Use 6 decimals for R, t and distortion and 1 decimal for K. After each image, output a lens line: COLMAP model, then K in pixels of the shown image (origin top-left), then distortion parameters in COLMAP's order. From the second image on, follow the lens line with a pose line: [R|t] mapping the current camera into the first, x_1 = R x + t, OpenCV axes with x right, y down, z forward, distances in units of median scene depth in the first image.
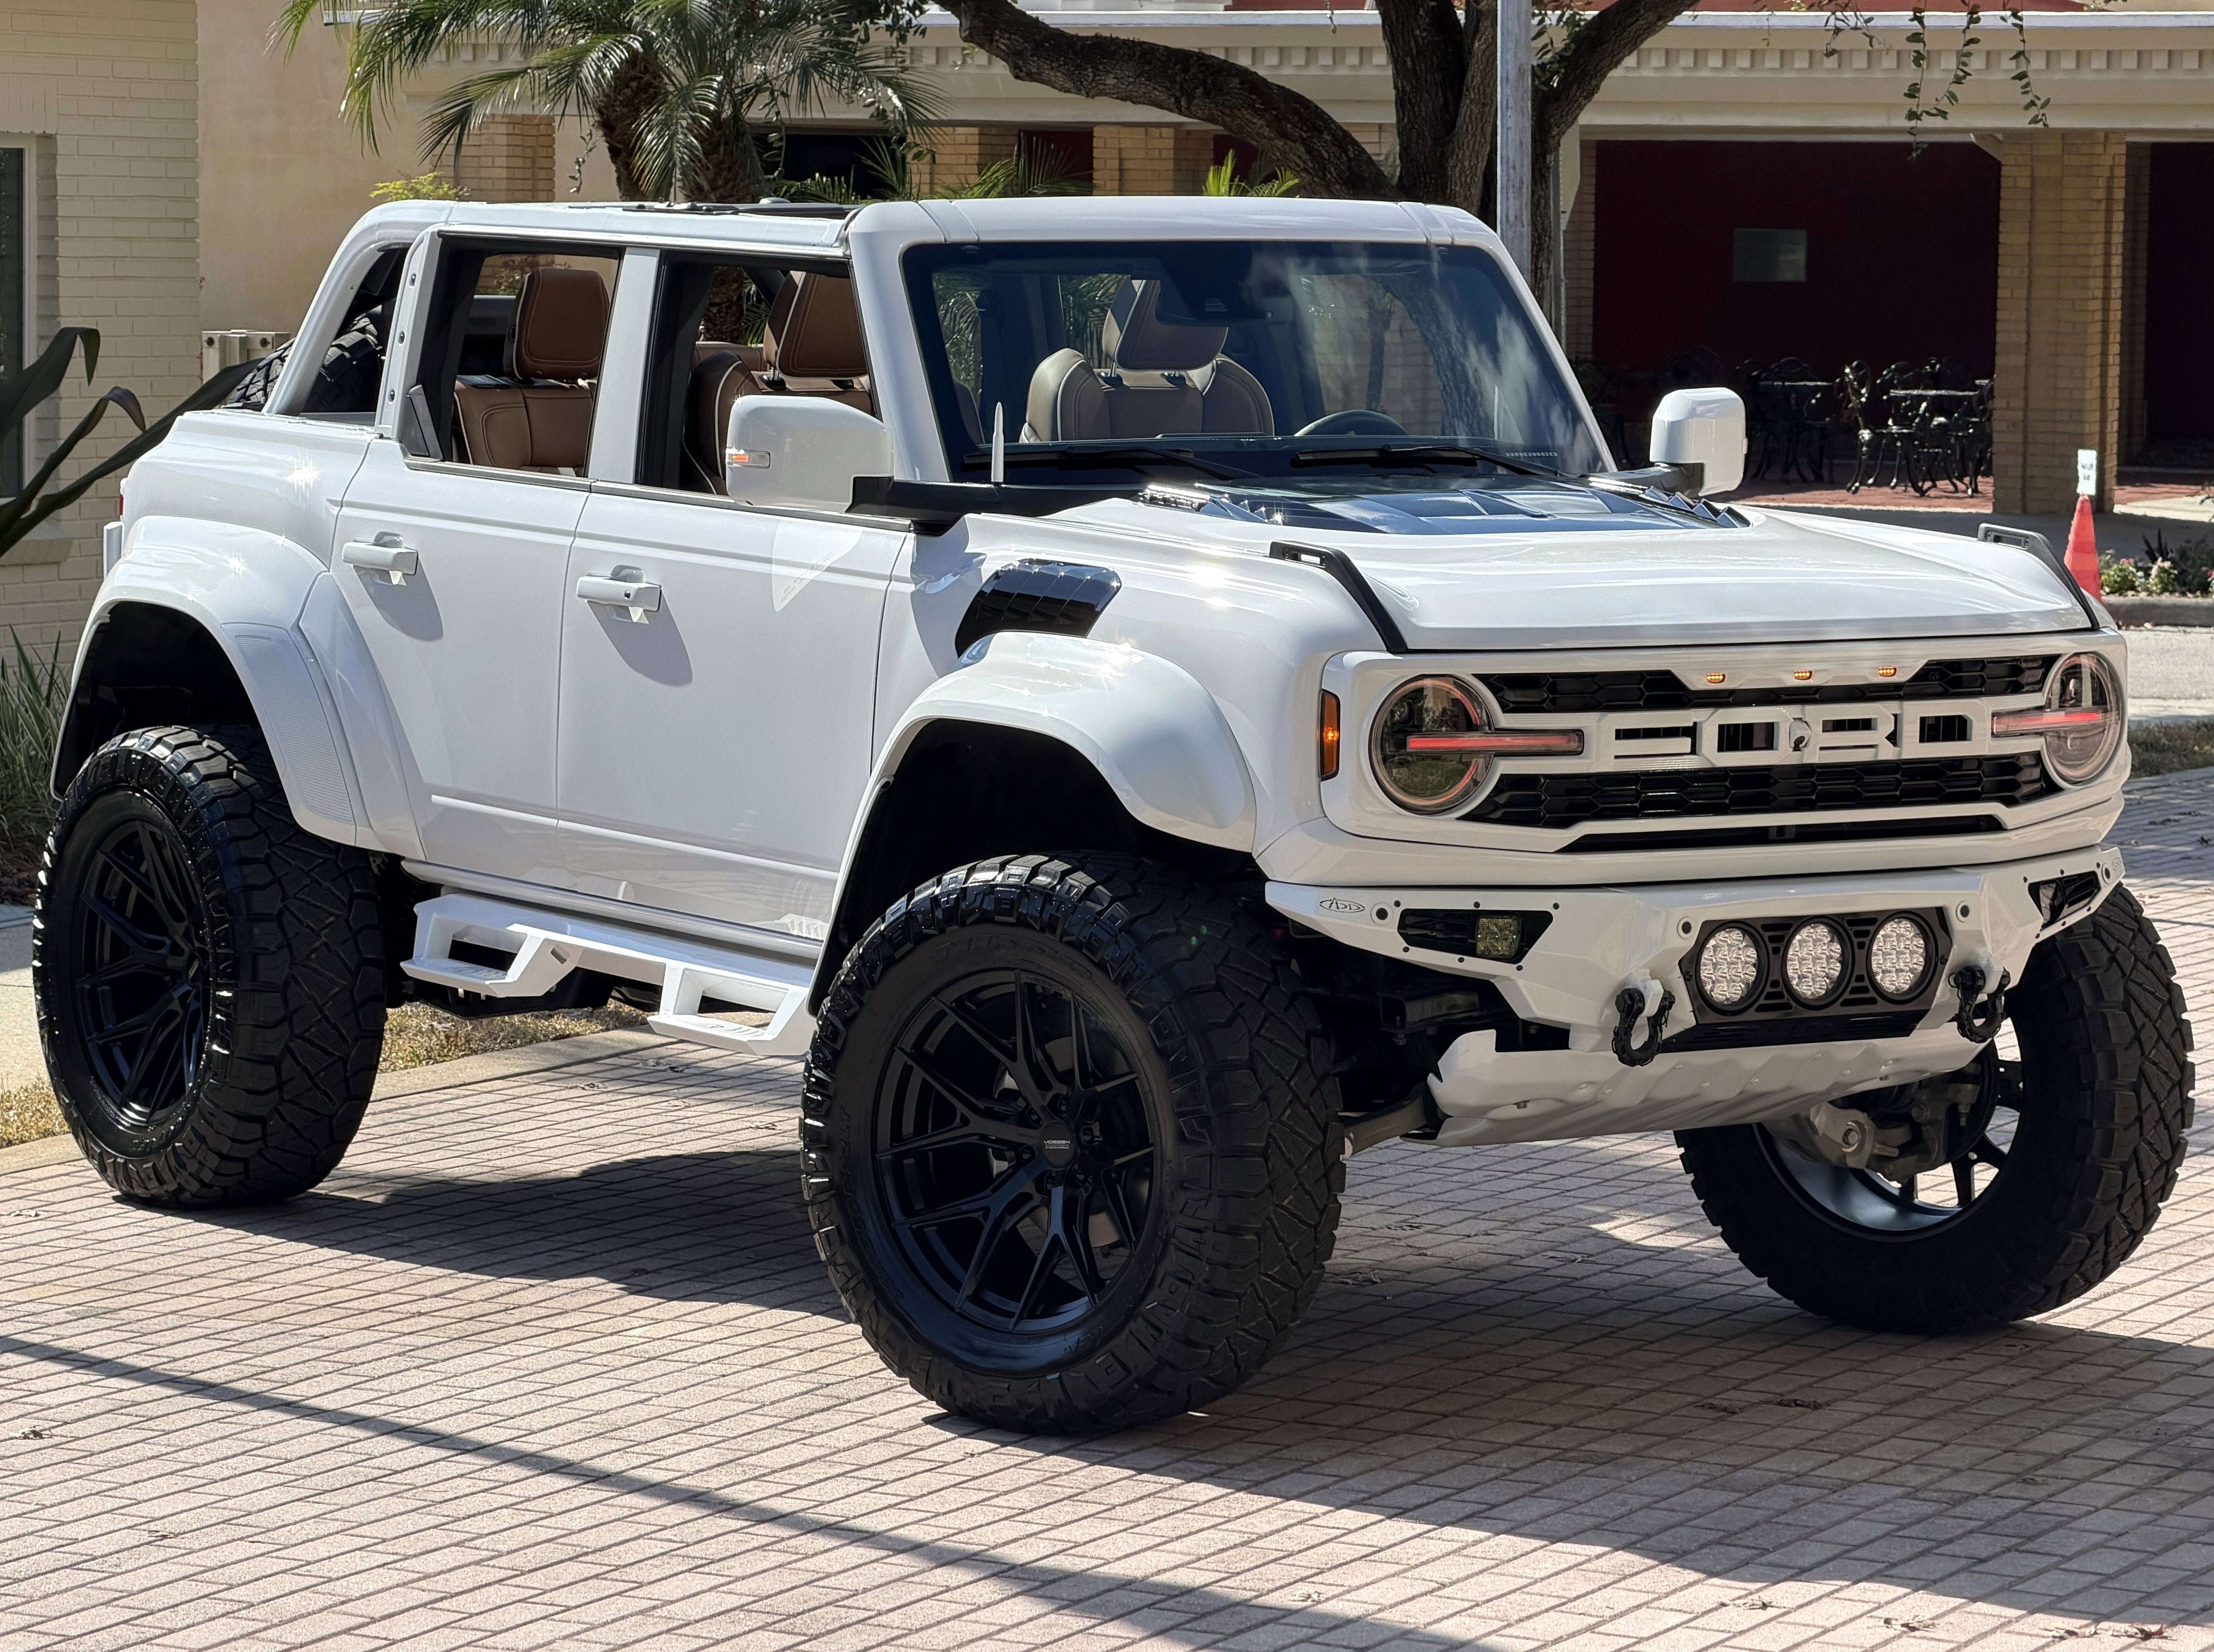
lens RADIAL K [[8748.0, 0, 1107.0], [0, 8748.0, 826.0], [0, 0, 1]] dist [0.188362, 0.545254]
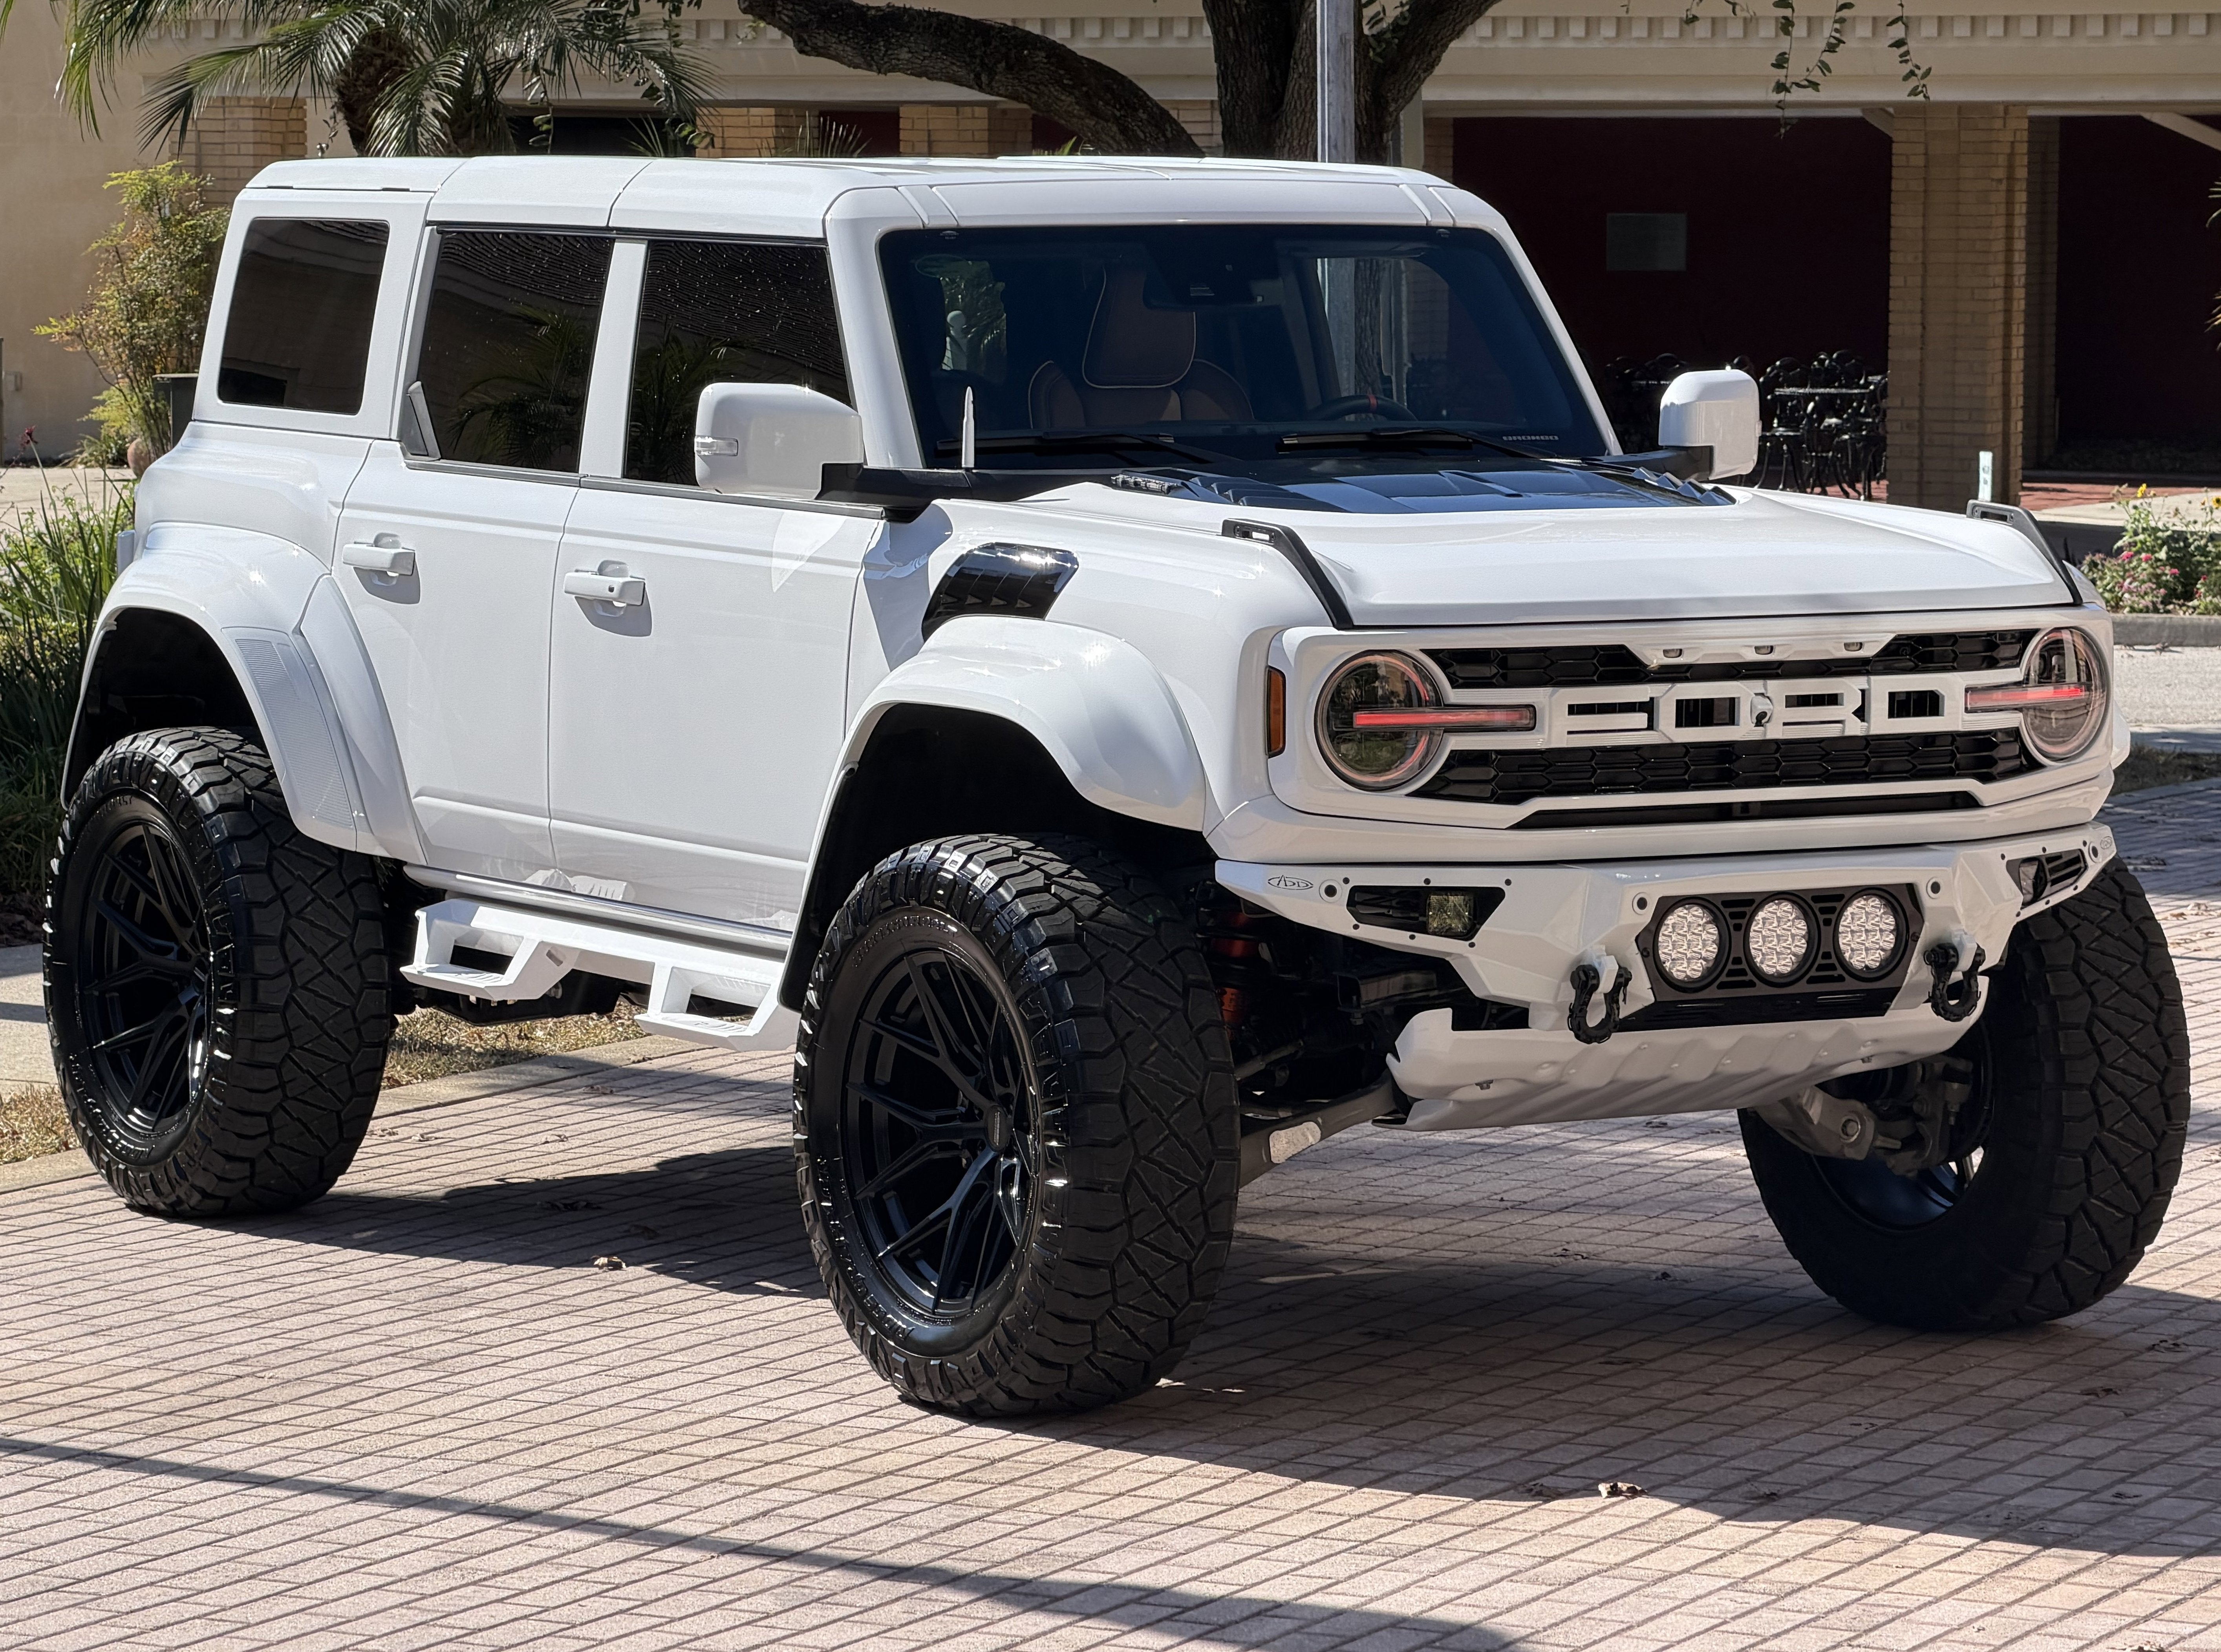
lens RADIAL K [[9789.9, 0, 1138.3], [0, 9789.9, 824.2], [0, 0, 1]] dist [0.240464, 2.823687]
pose [[0.999003, -0.009270, -0.043677, 0.055787], [0.008687, 0.999871, -0.013520, 0.016555], [0.043797, 0.013127, 0.998954, -0.108311]]
